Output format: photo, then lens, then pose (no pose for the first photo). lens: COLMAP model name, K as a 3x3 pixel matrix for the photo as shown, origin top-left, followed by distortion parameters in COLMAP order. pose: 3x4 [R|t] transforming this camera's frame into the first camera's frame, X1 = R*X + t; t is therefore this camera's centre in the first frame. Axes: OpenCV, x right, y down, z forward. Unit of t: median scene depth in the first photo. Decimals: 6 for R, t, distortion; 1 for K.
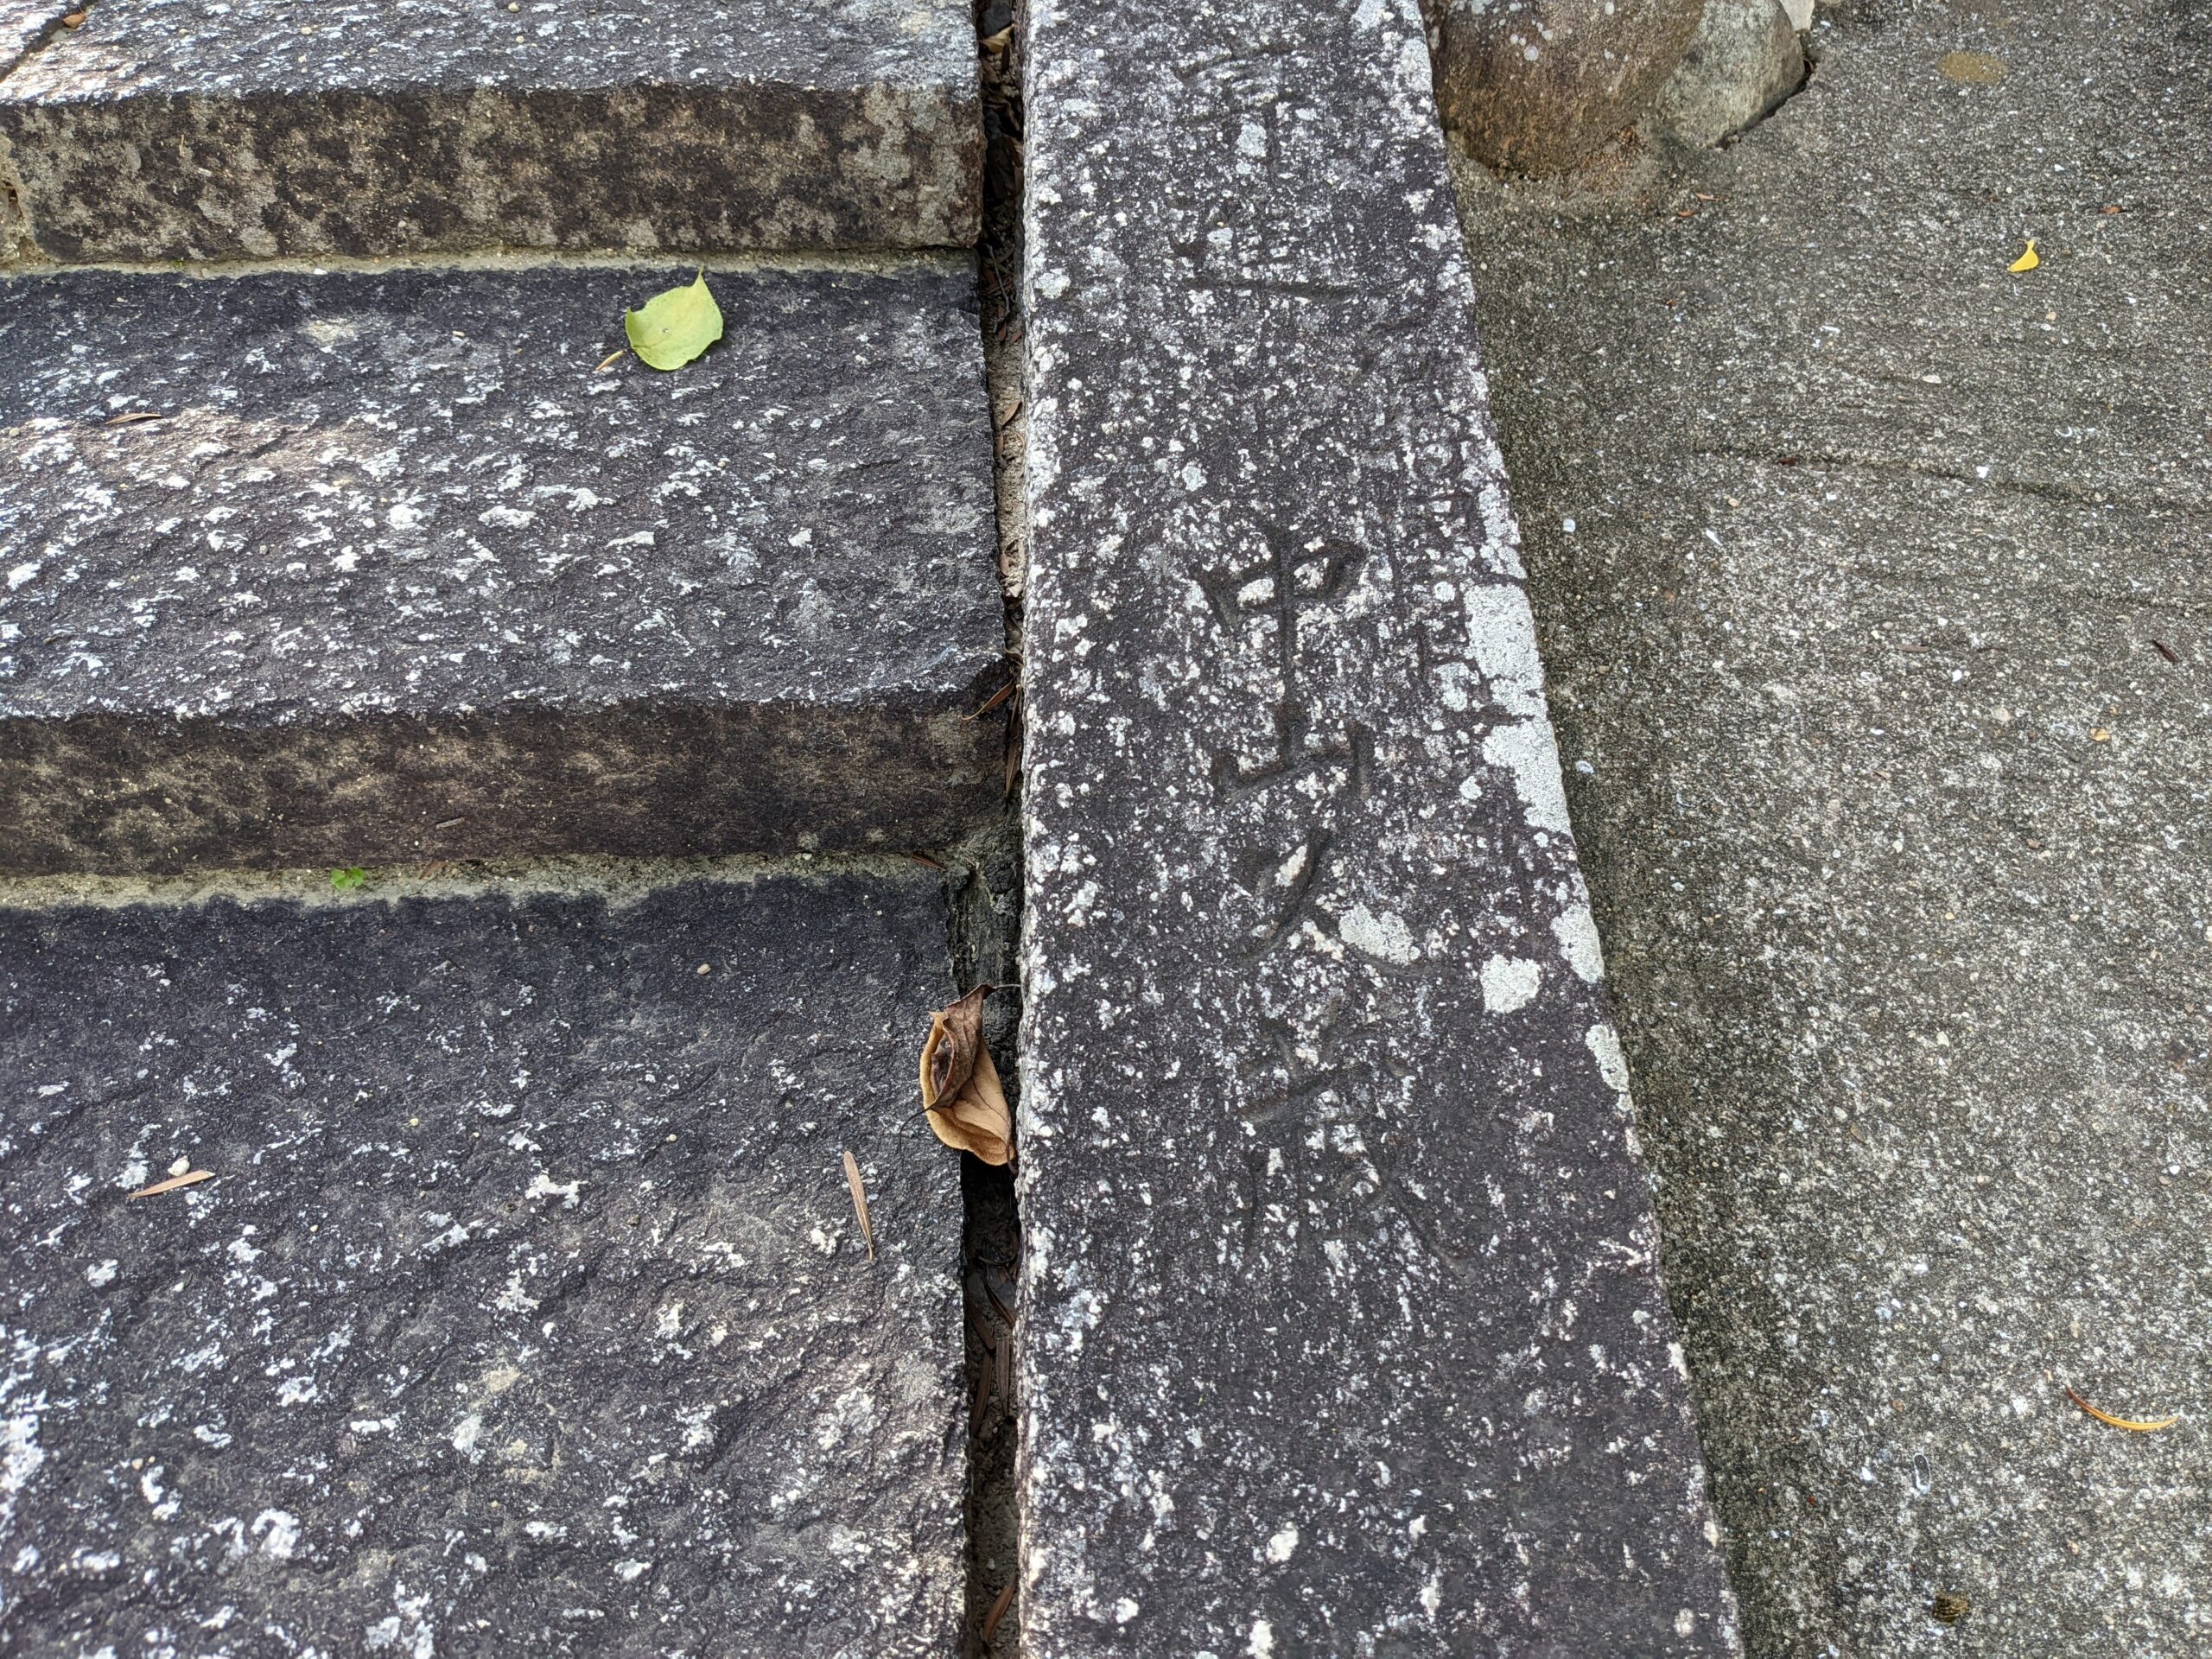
lens RADIAL K [[1774.2, 0, 1117.7], [0, 1774.2, 827.0], [0, 0, 1]] dist [0.005426, -0.005537]
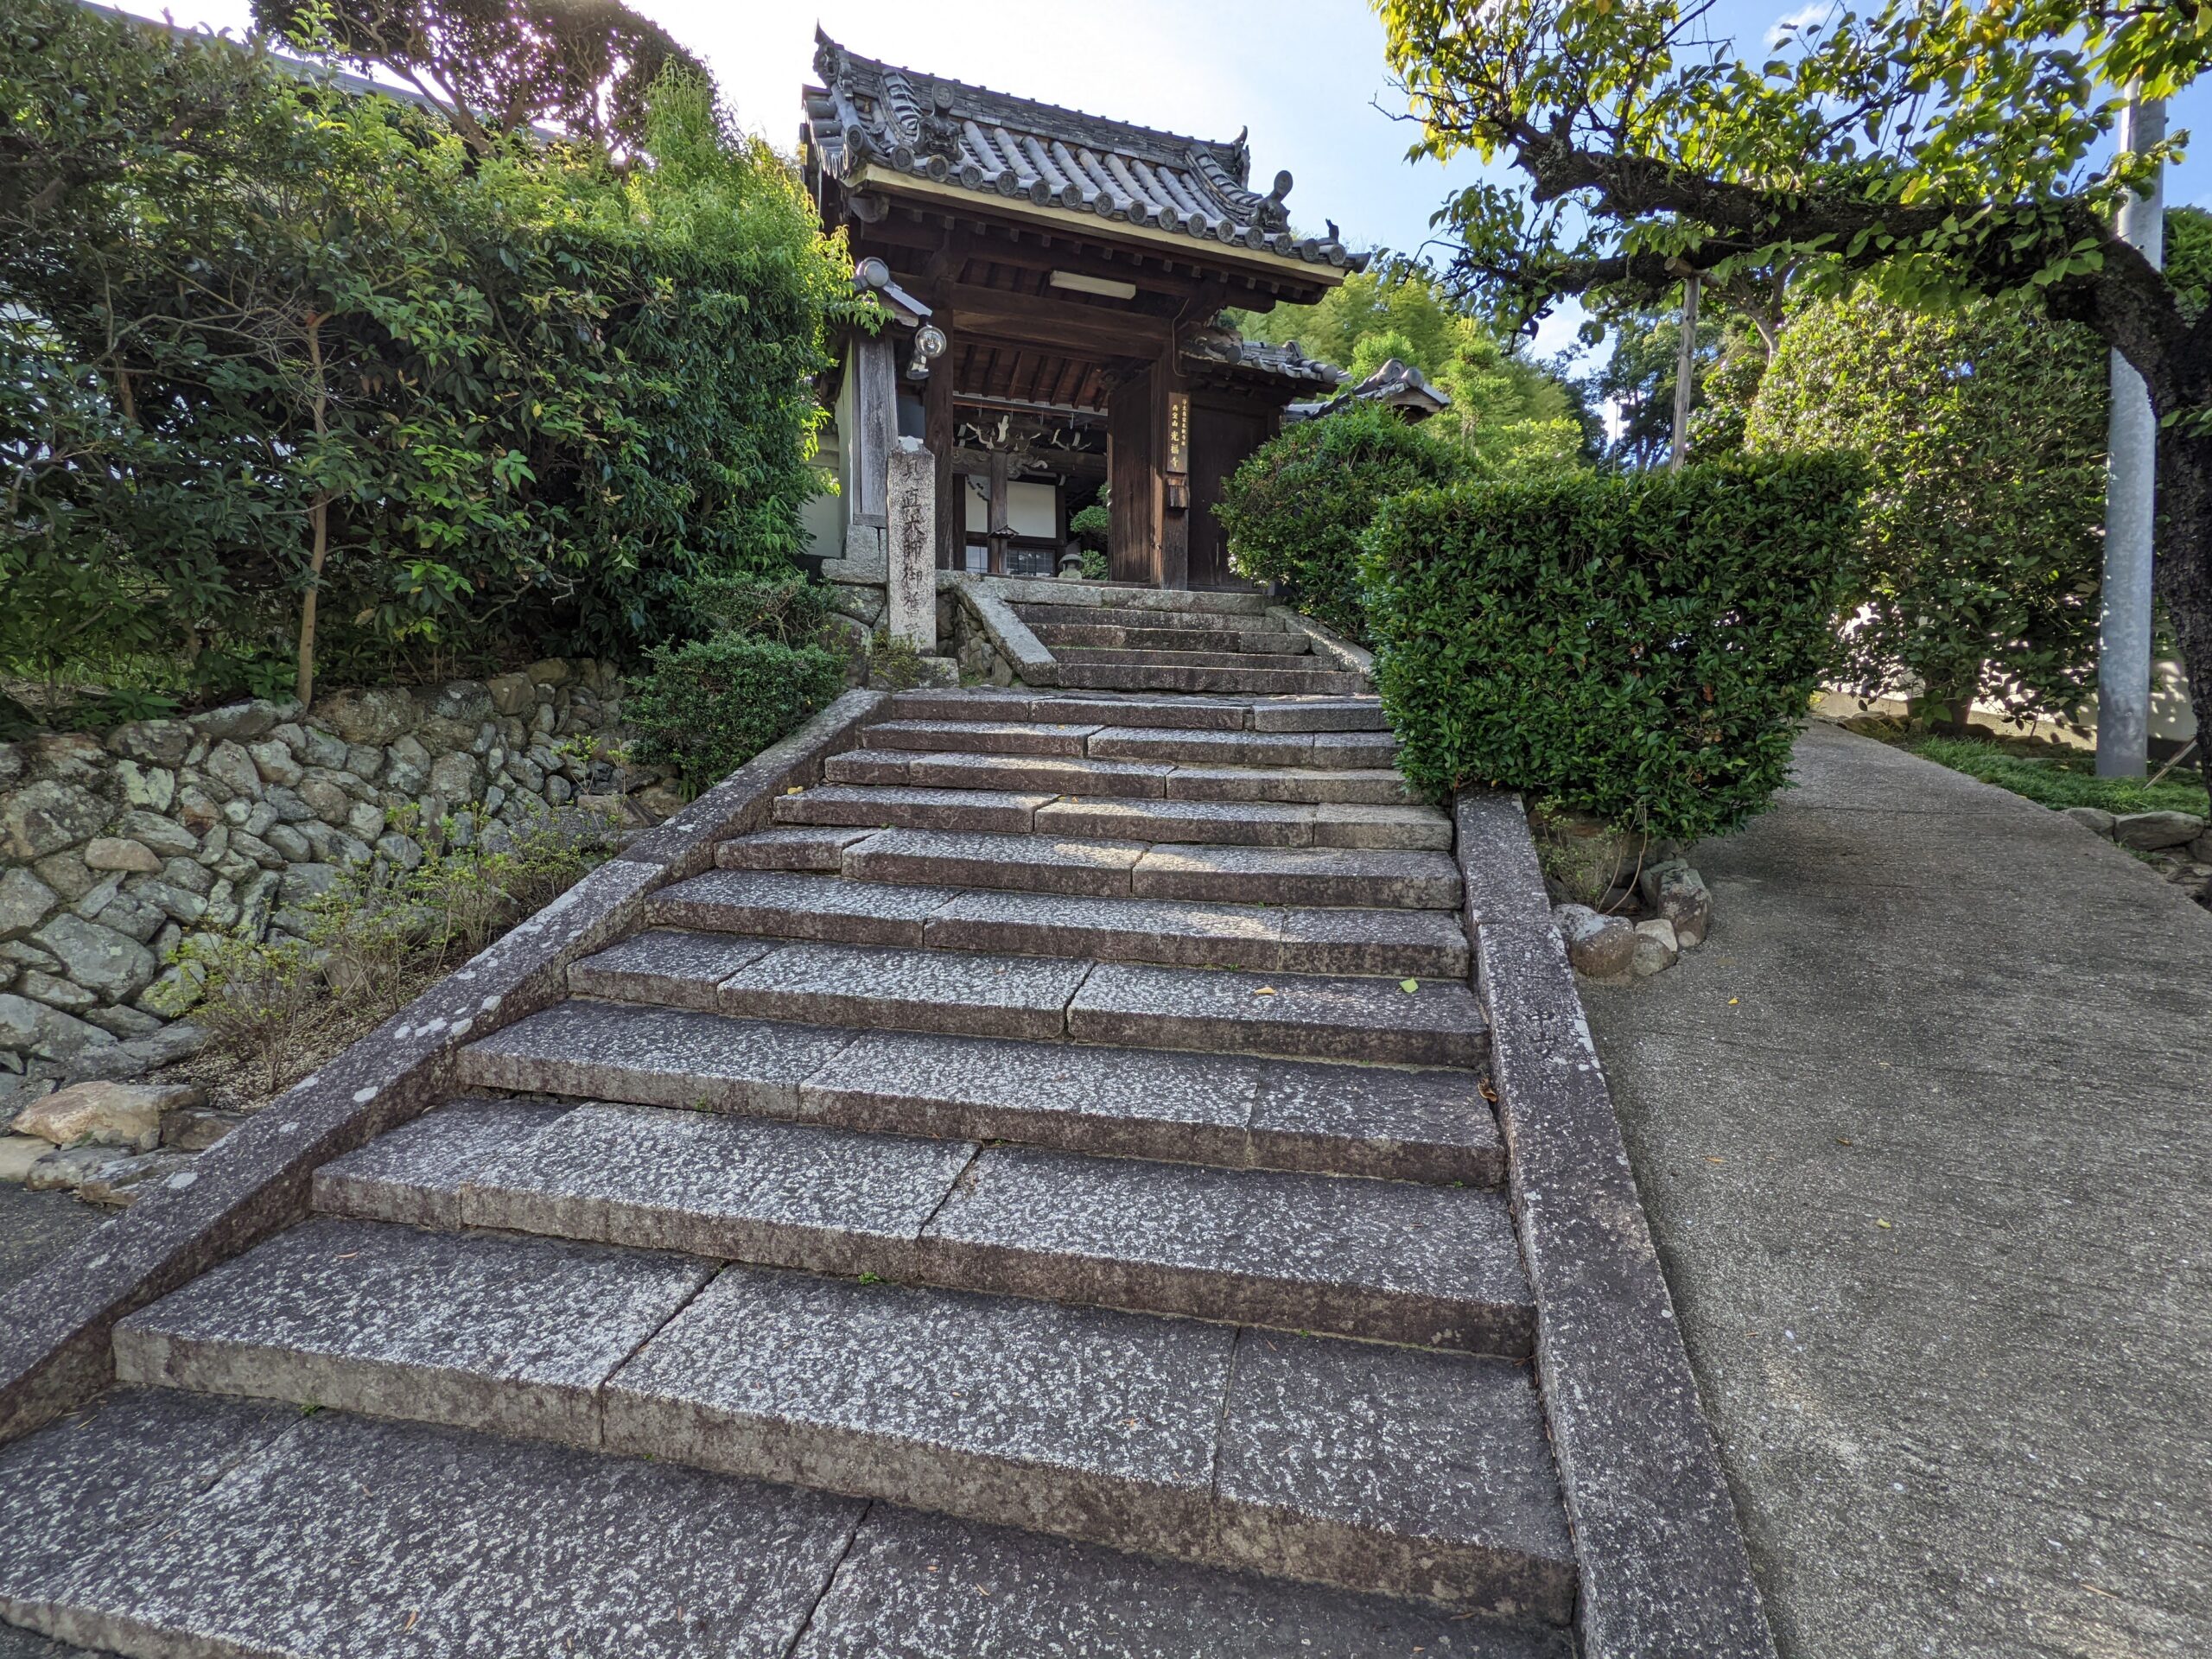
lens RADIAL K [[1038.8, 0, 1109.1], [0, 1038.8, 846.0], [0, 0, 1]] dist [-0.002205, -0.000066]
pose [[0.959750, 0.003219, -0.280838, -0.291271], [-0.152200, 0.846340, -0.510435, 1.265811], [0.236041, 0.532633, 0.812765, -2.266341]]
